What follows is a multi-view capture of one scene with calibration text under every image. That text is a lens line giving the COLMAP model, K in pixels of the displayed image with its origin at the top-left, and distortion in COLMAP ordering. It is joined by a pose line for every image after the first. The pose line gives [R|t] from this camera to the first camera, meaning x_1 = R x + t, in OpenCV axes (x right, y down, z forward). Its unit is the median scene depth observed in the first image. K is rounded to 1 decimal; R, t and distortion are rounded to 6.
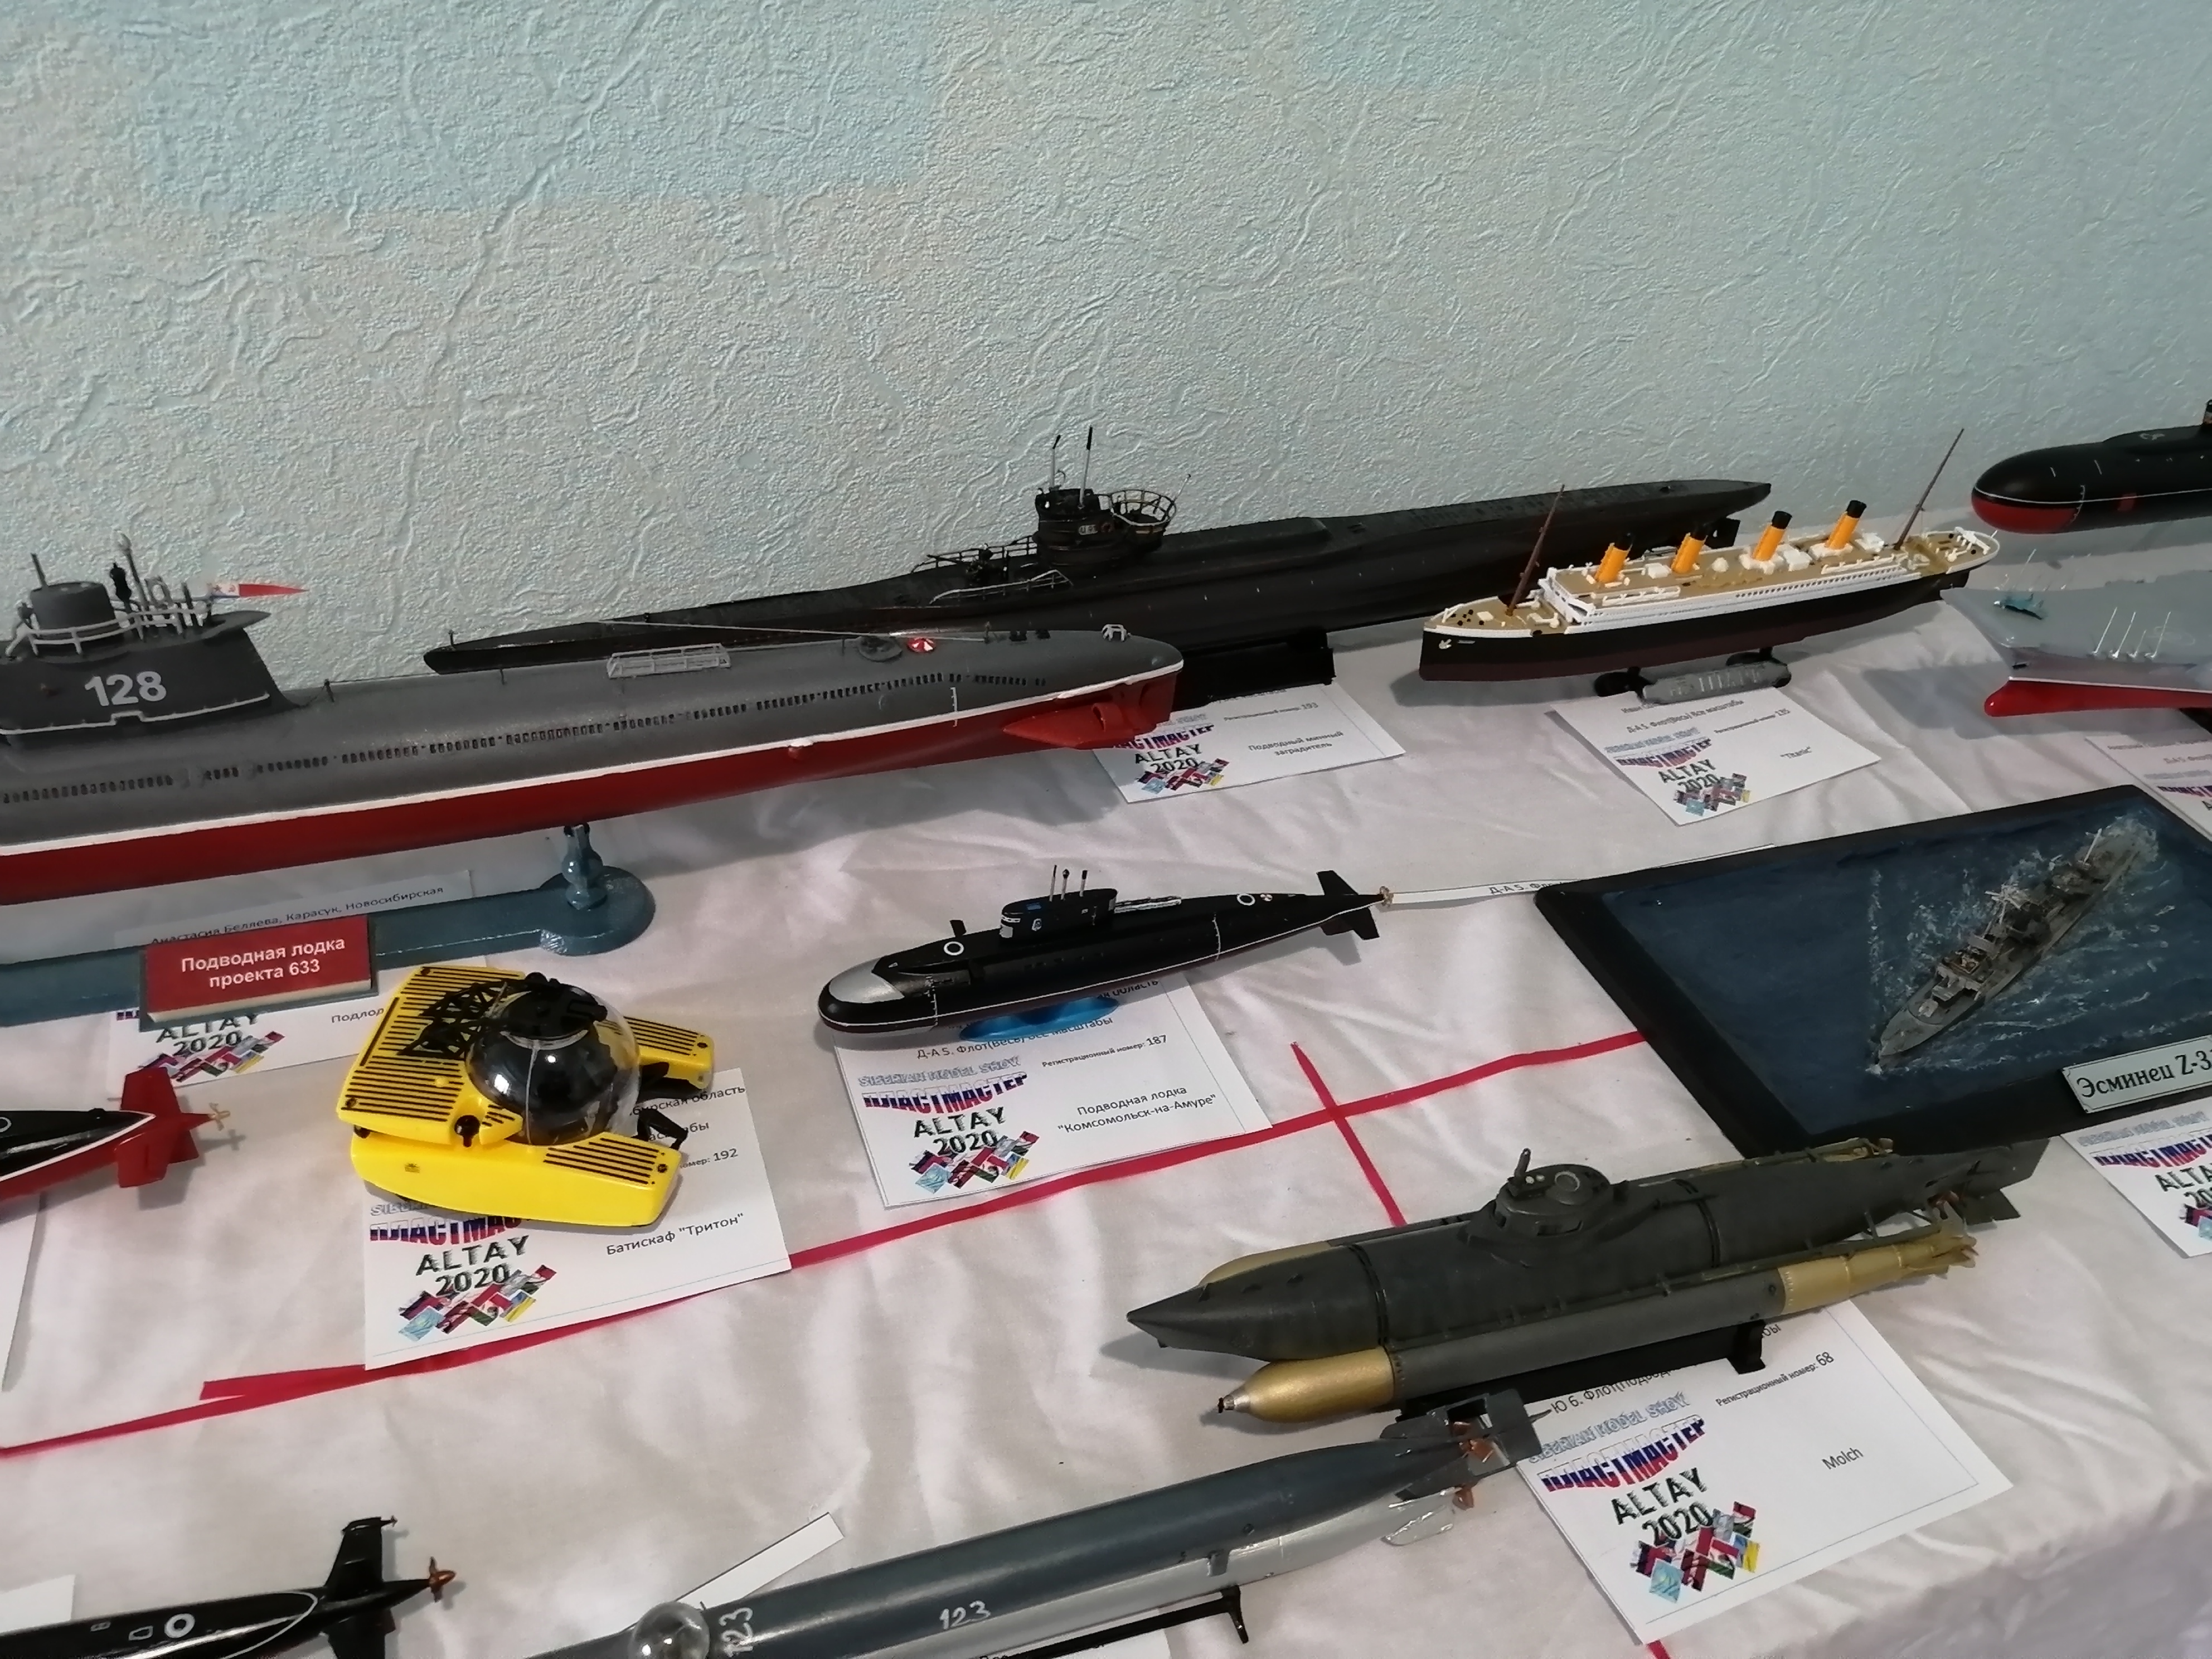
lens RADIAL K [[1788.5, 0, 1121.8], [0, 1788.5, 833.1], [0, 0, 1]] dist [-0.049459, 0.071038]
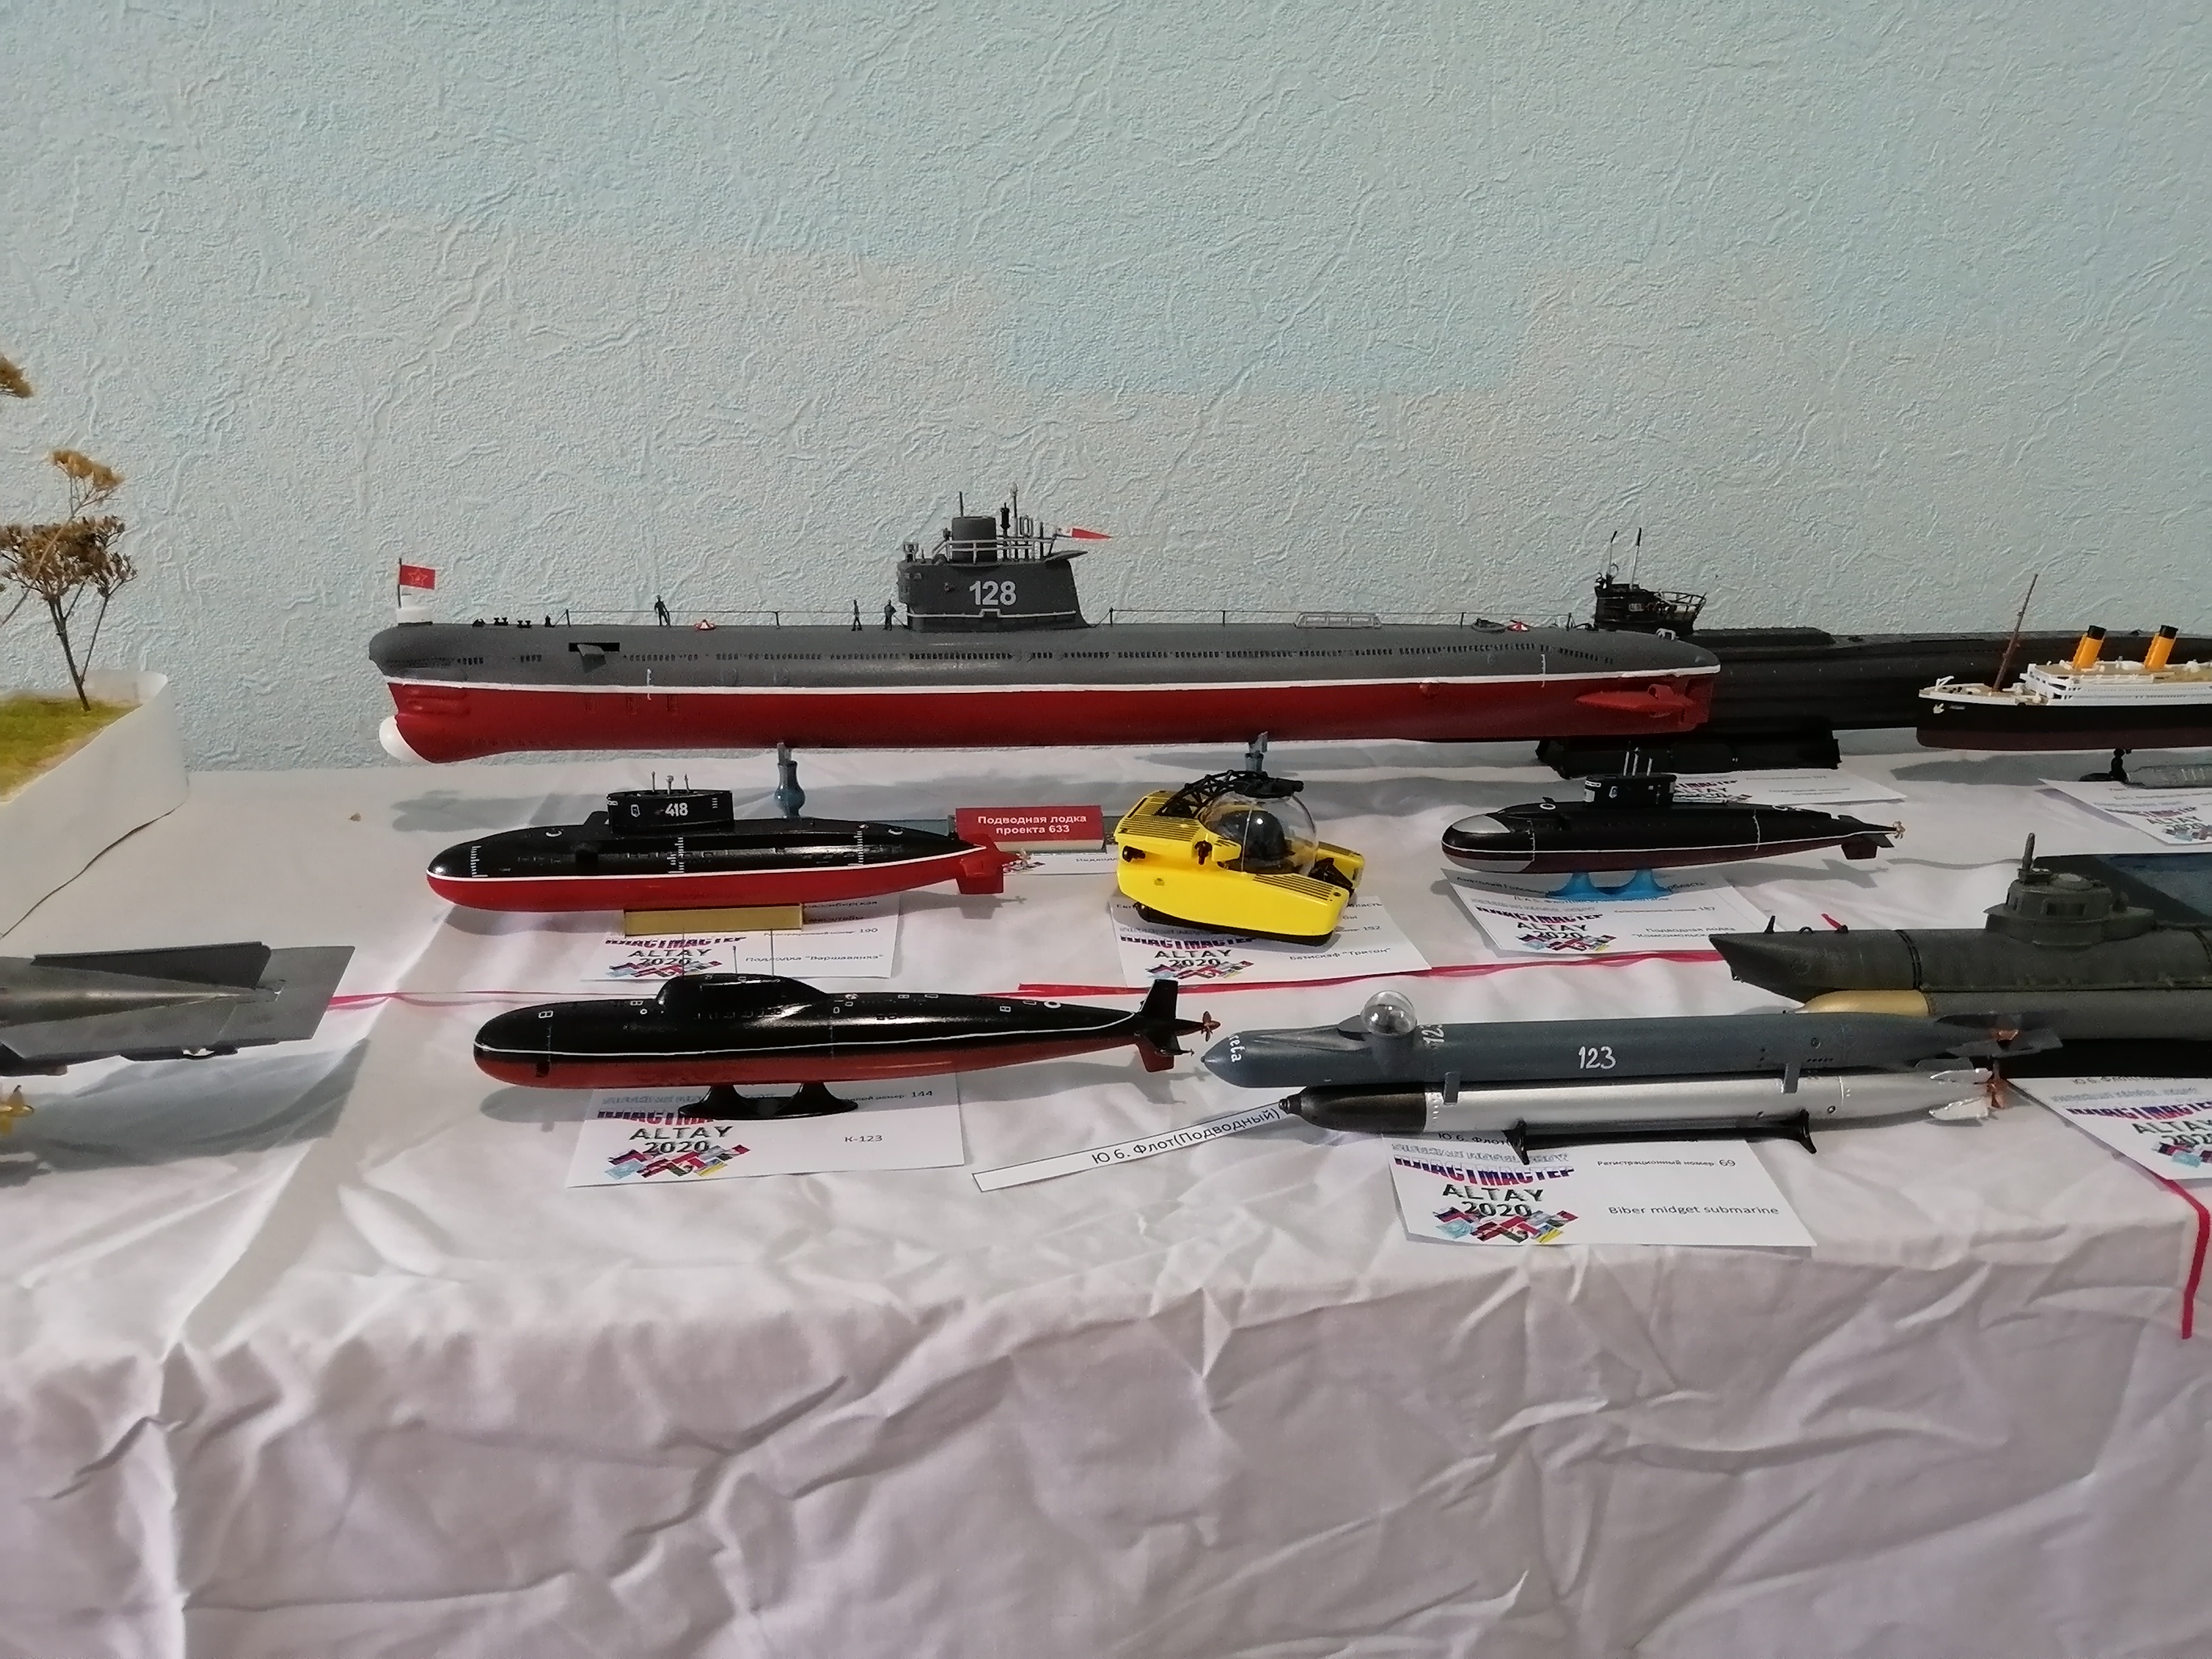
lens RADIAL K [[1788.5, 0, 1103.7], [0, 1788.5, 822.0], [0, 0, 1]] dist [-0.049459, 0.071038]
pose [[0.967201, 0.013276, -0.253666, -0.066253], [-0.096405, 0.943101, -0.318224, 0.445957], [0.235008, 0.332241, 0.913448, -0.227733]]
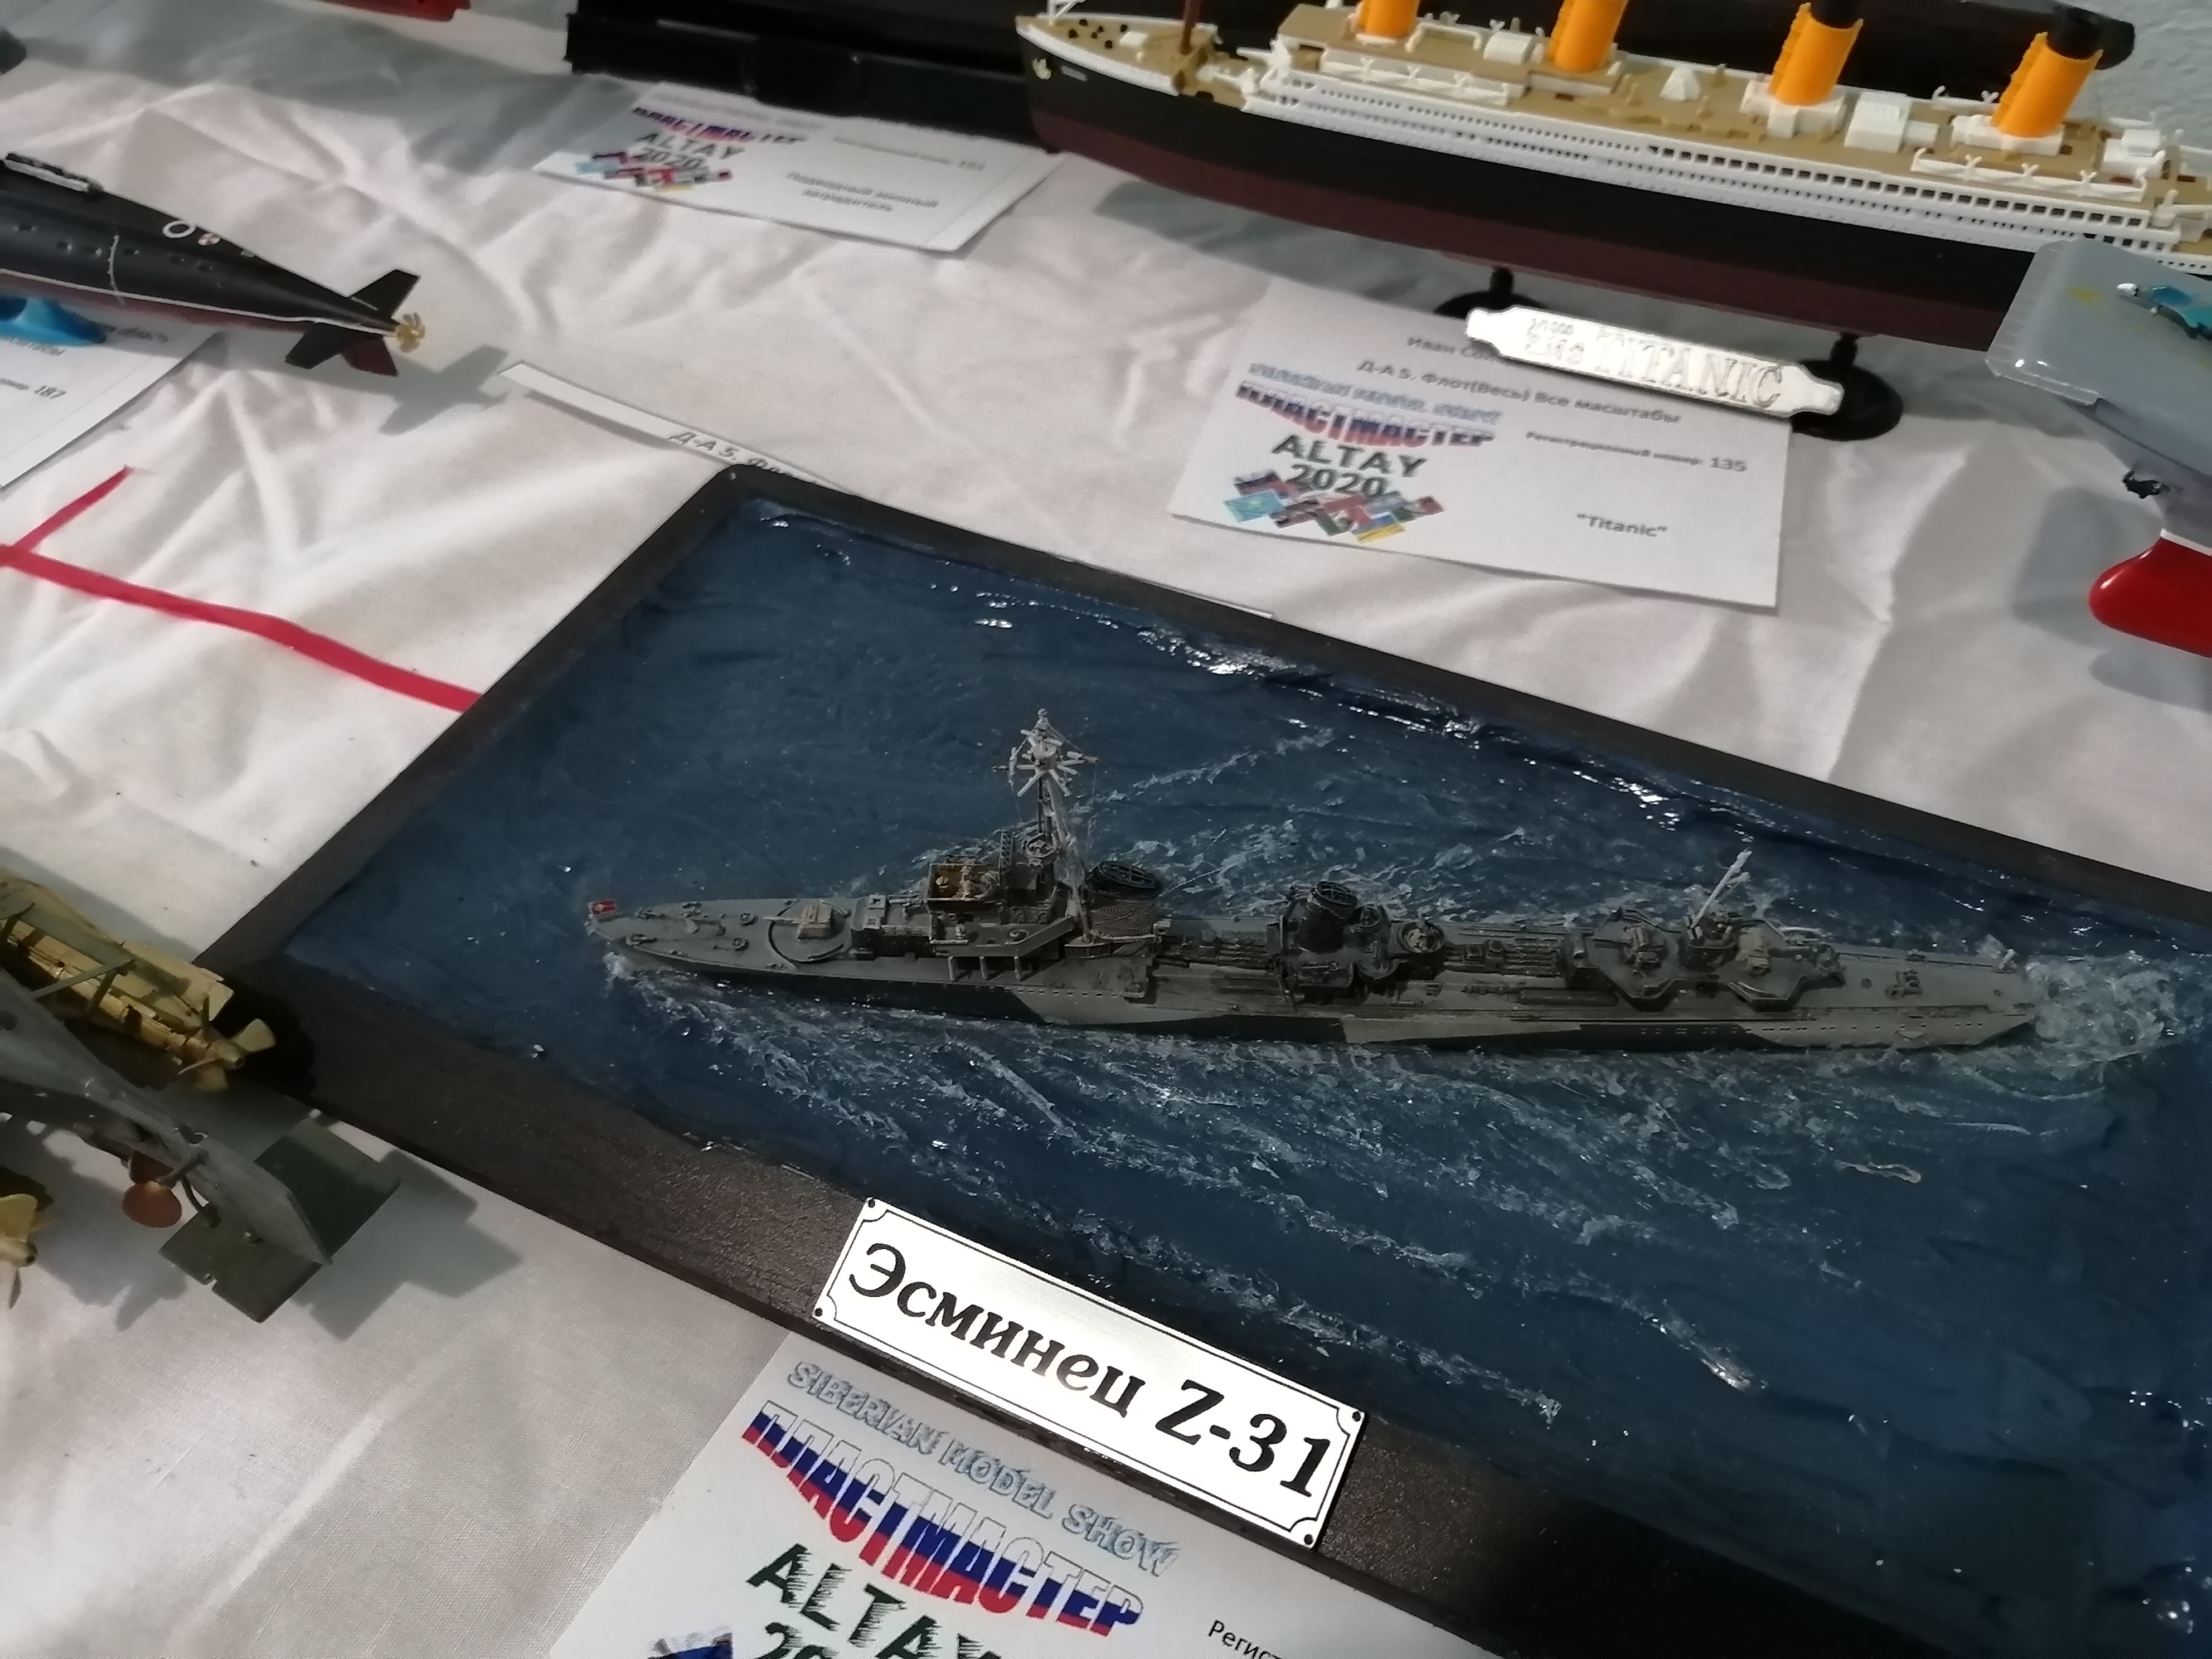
lens RADIAL K [[1788.5, 0, 1118.2], [0, 1788.5, 823.2], [0, 0, 1]] dist [-0.049459, 0.071038]
pose [[0.699257, 0.449515, -0.555856, 0.665784], [-0.373610, 0.892717, 0.251937, -0.050117], [0.609472, 0.031505, 0.792182, 0.653105]]
